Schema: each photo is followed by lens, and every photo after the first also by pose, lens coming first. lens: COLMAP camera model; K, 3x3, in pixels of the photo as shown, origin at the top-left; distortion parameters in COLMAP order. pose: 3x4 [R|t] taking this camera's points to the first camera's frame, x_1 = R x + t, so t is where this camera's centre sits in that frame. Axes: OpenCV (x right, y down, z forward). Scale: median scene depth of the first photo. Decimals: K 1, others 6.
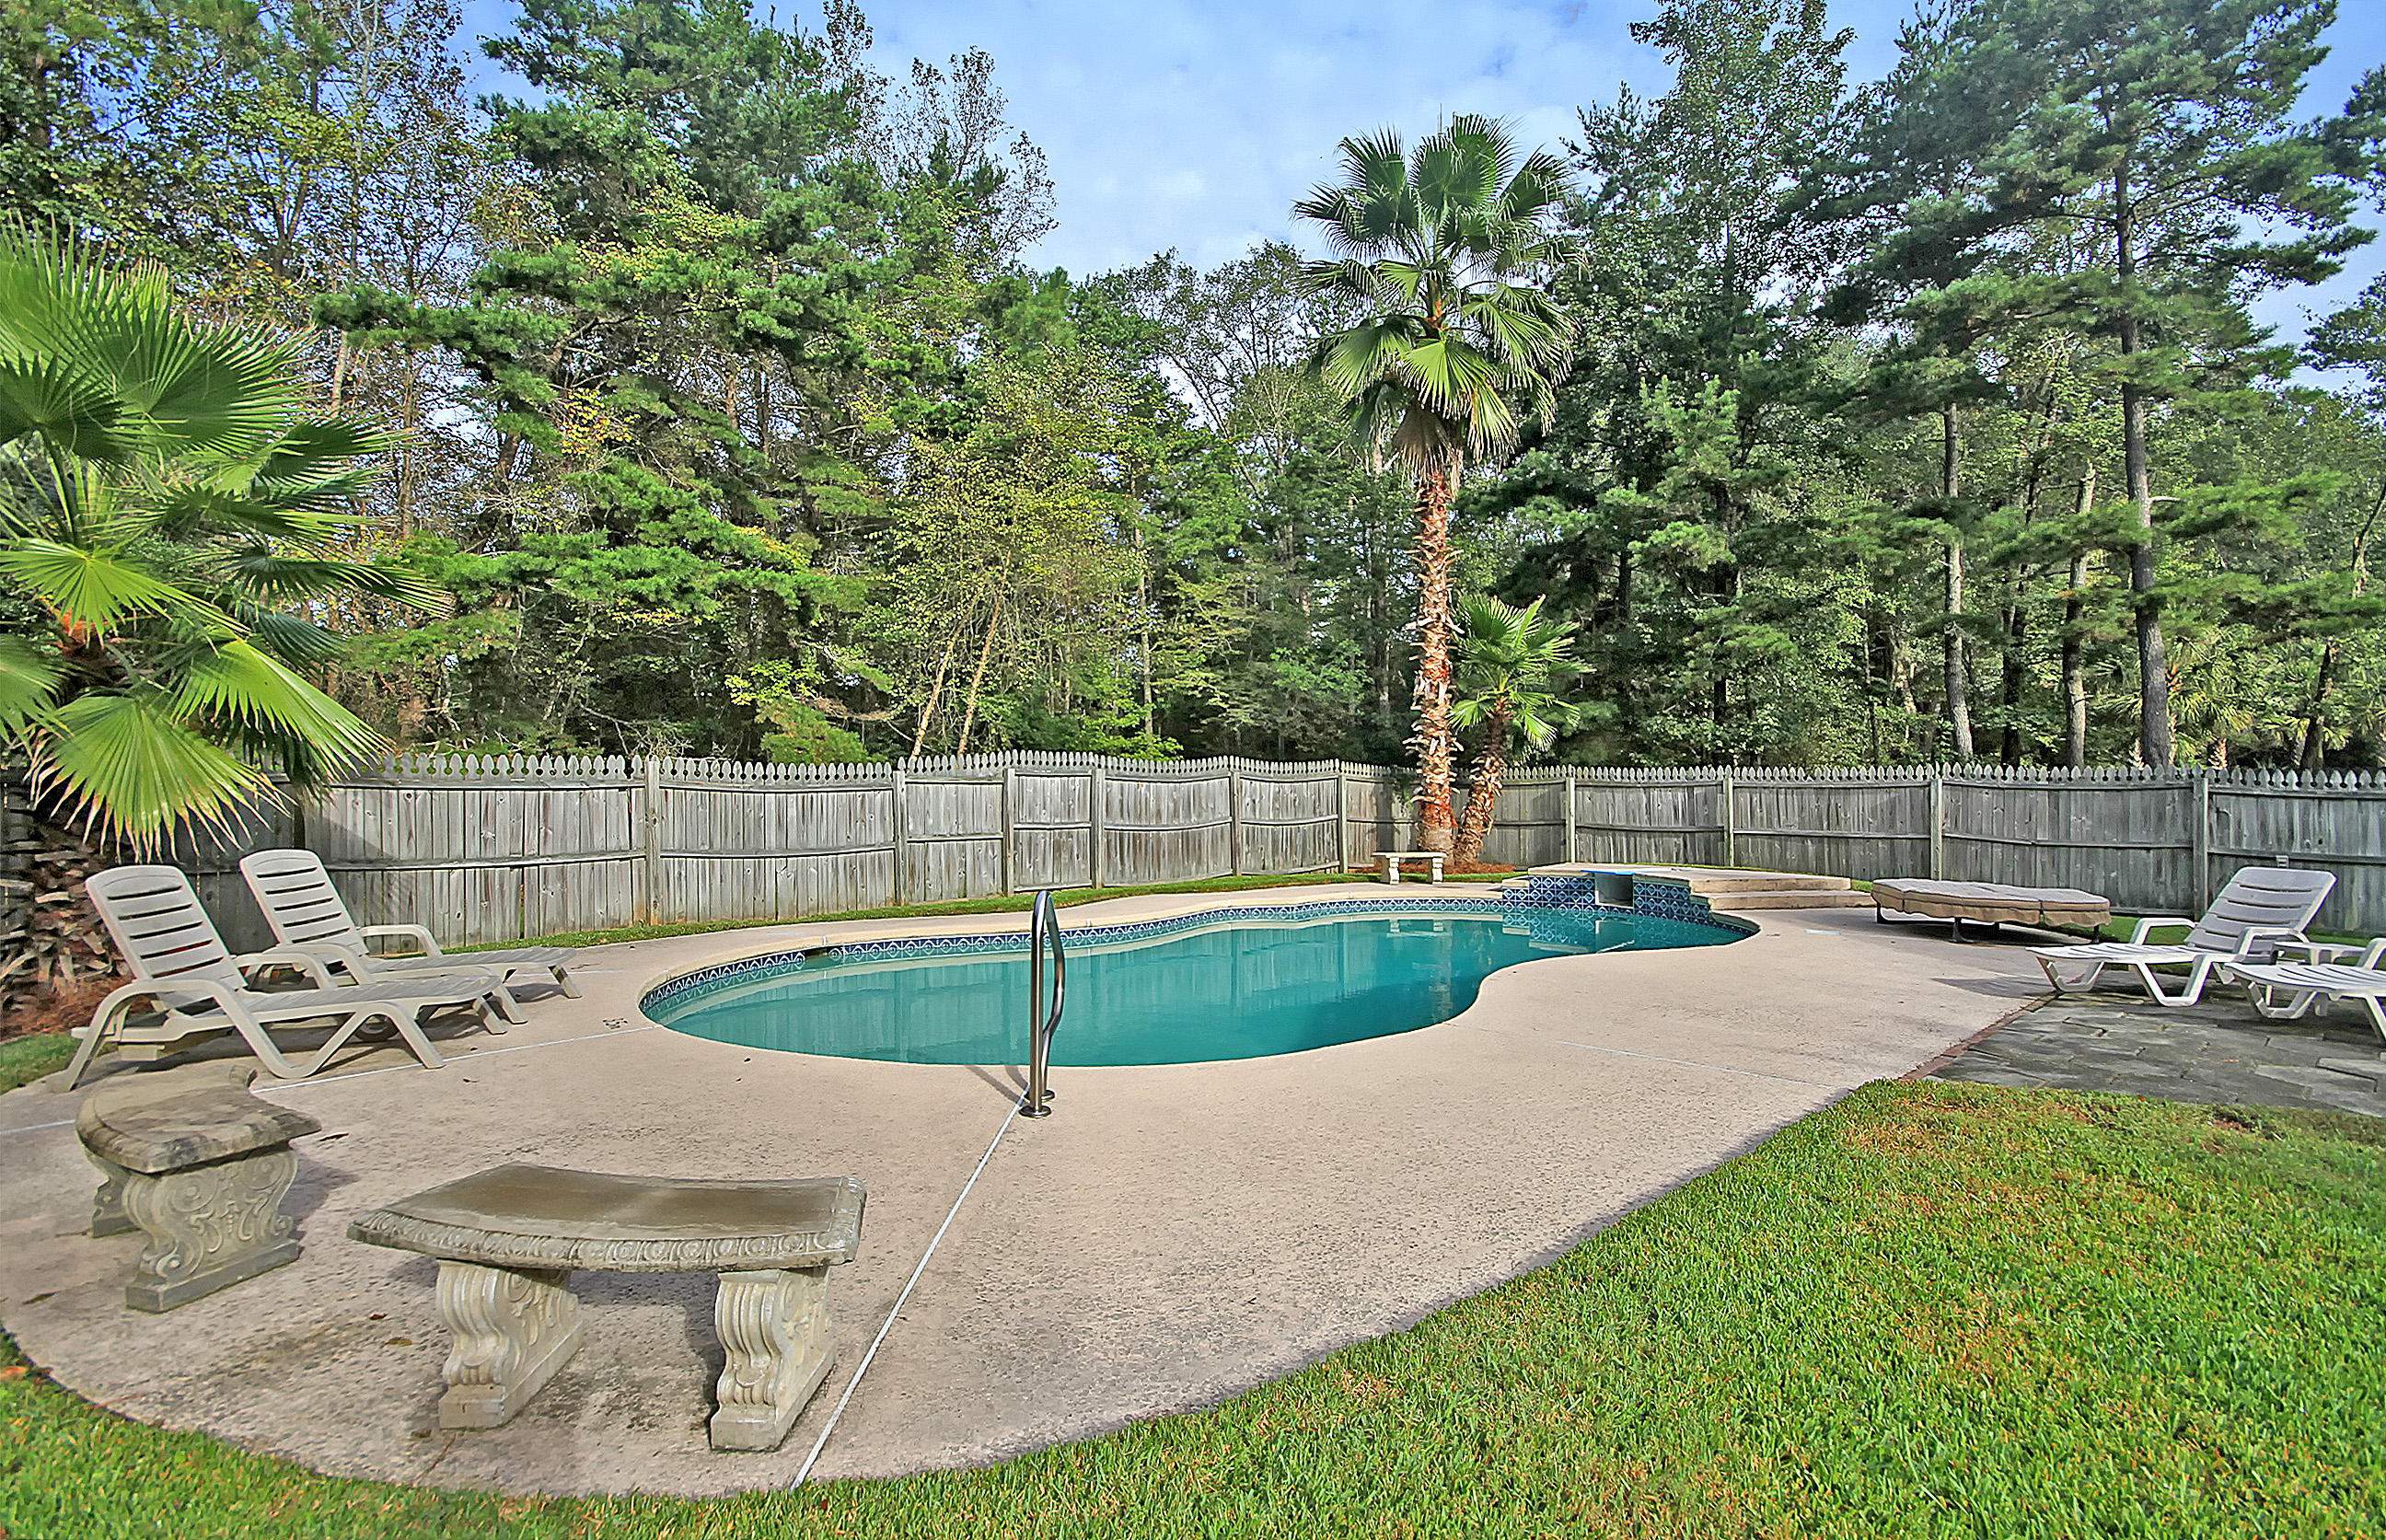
lens RADIAL K [[1132.5, 0, 1194.3], [0, 1132.5, 778.7], [0, 0, 1]] dist [-0.000126, -0.000001]
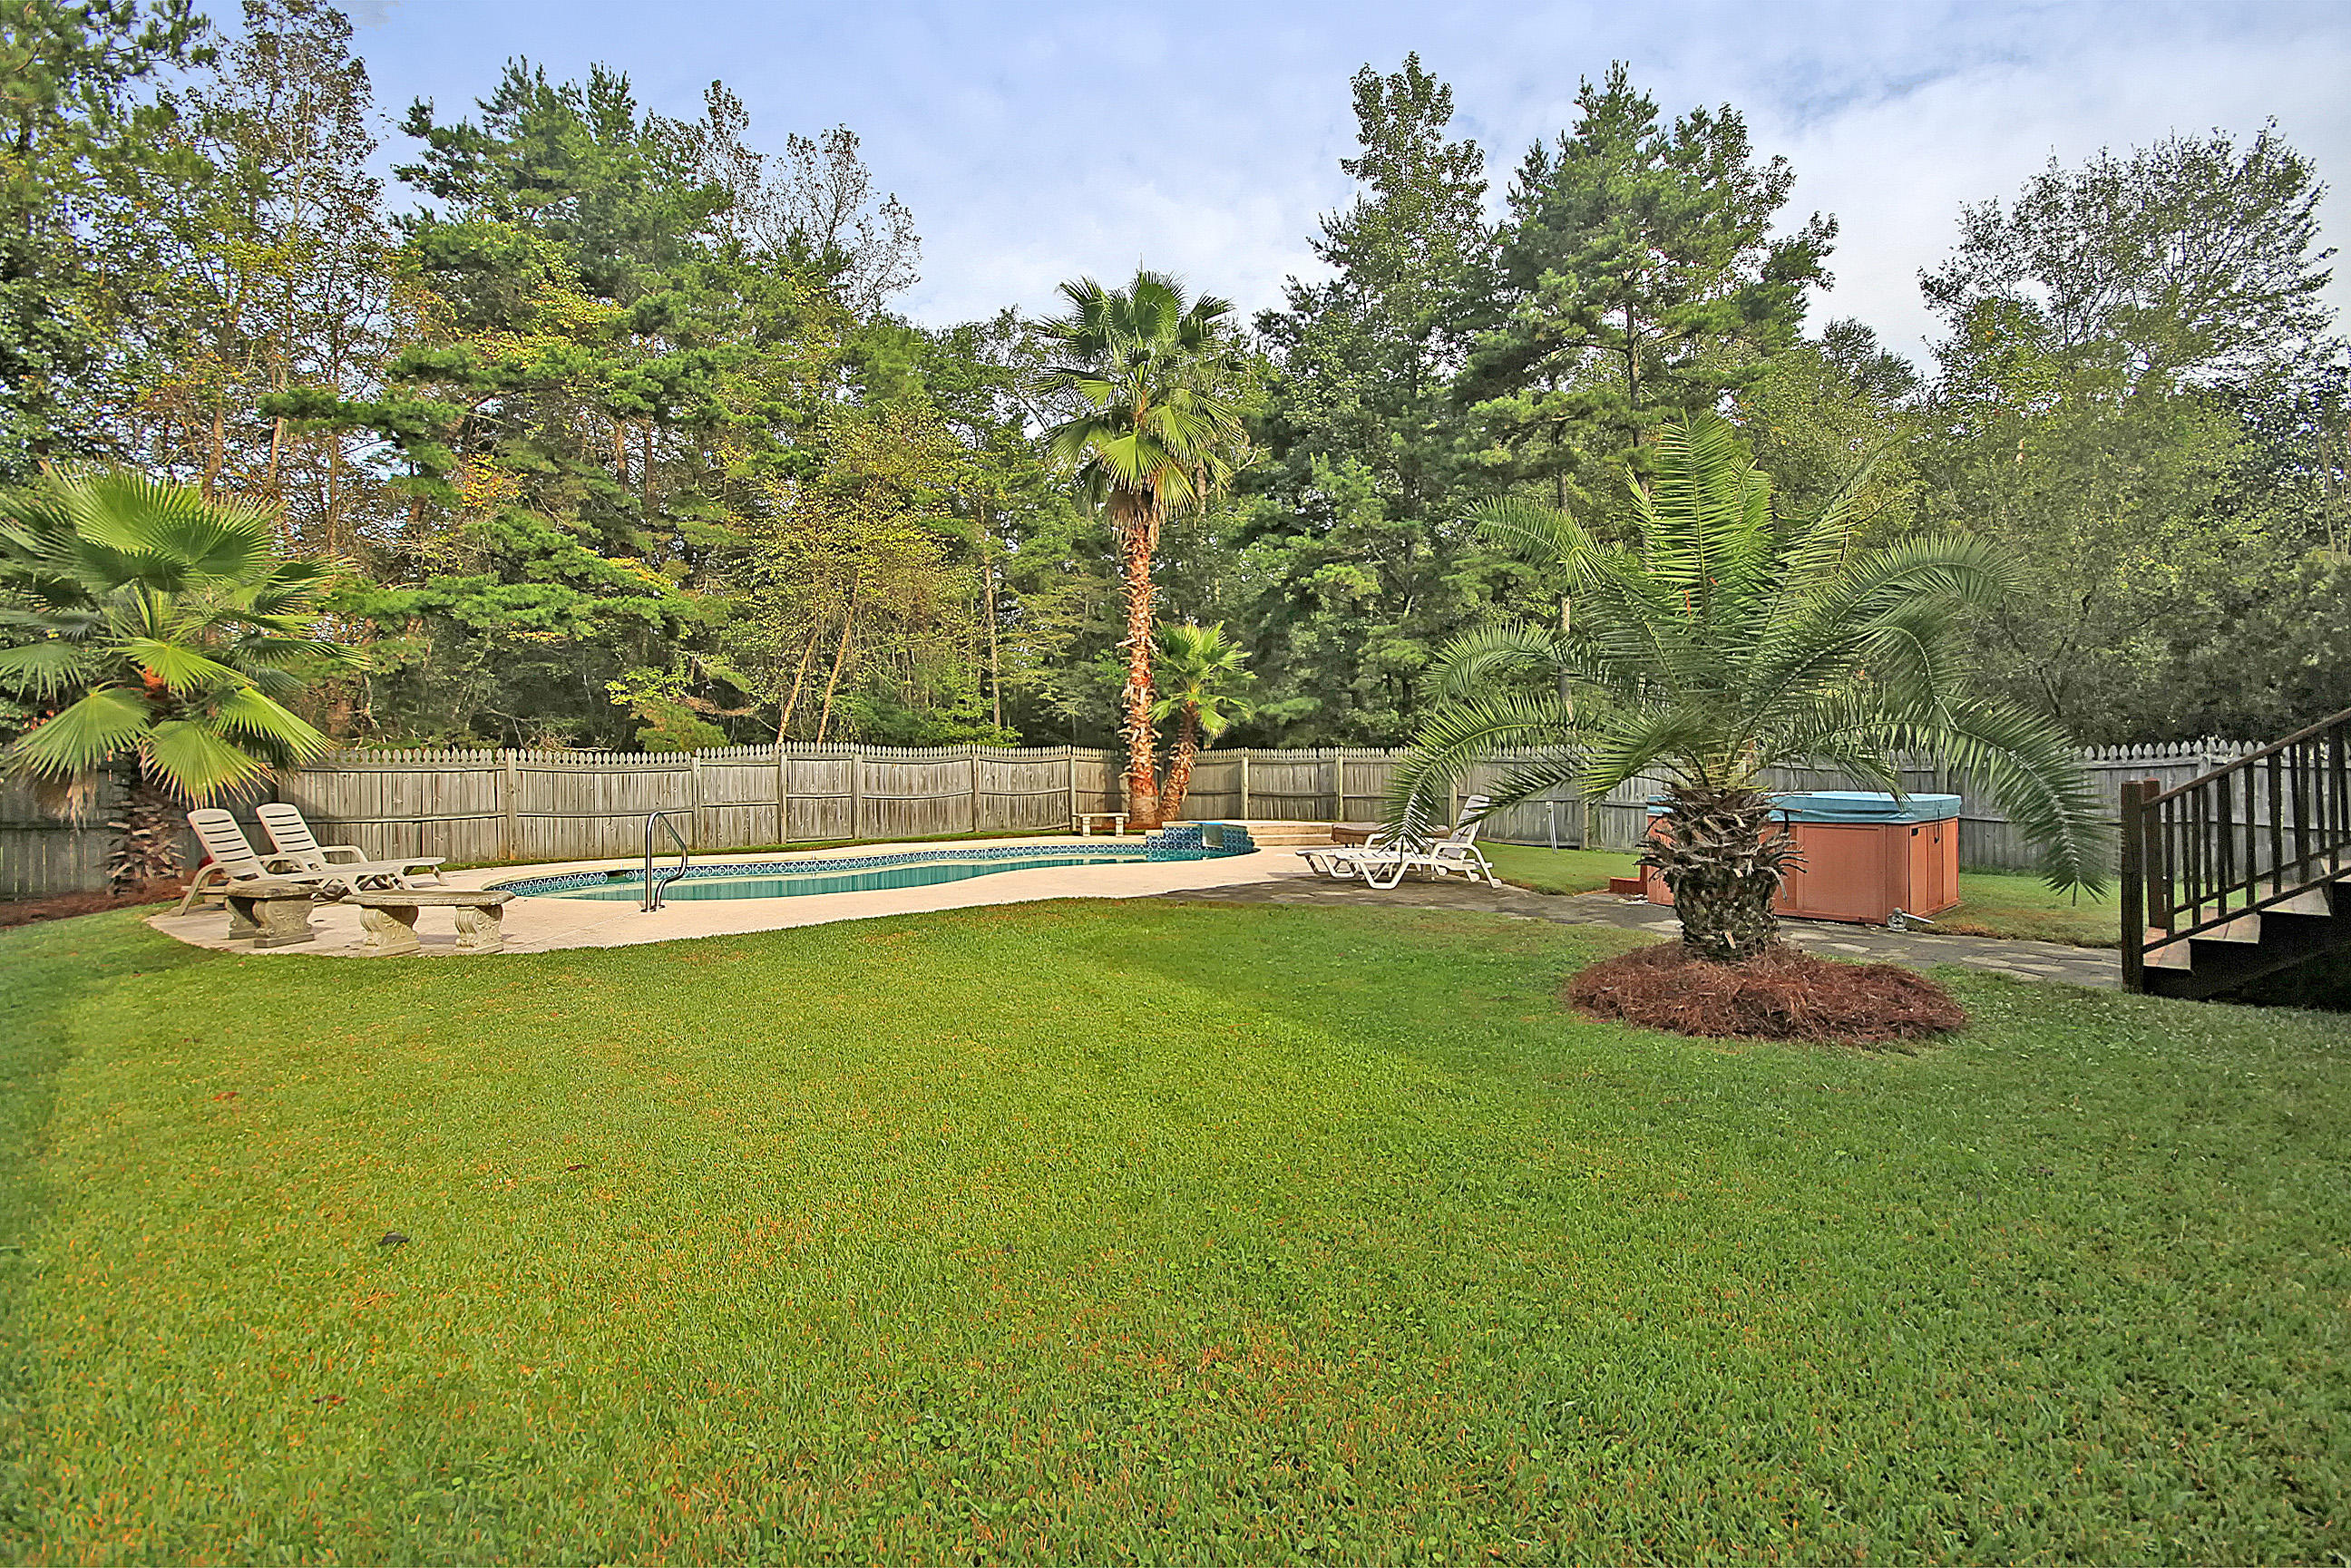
lens RADIAL K [[1108.5, 0, 1192.5], [0, 1108.5, 759.0], [0, 0, 1]] dist [-0.000818, -0.000148]
pose [[0.998415, -0.009807, 0.055427, 0.176900], [0.009942, 0.999948, -0.002165, 0.002774], [-0.055403, 0.002712, 0.998460, -0.268369]]
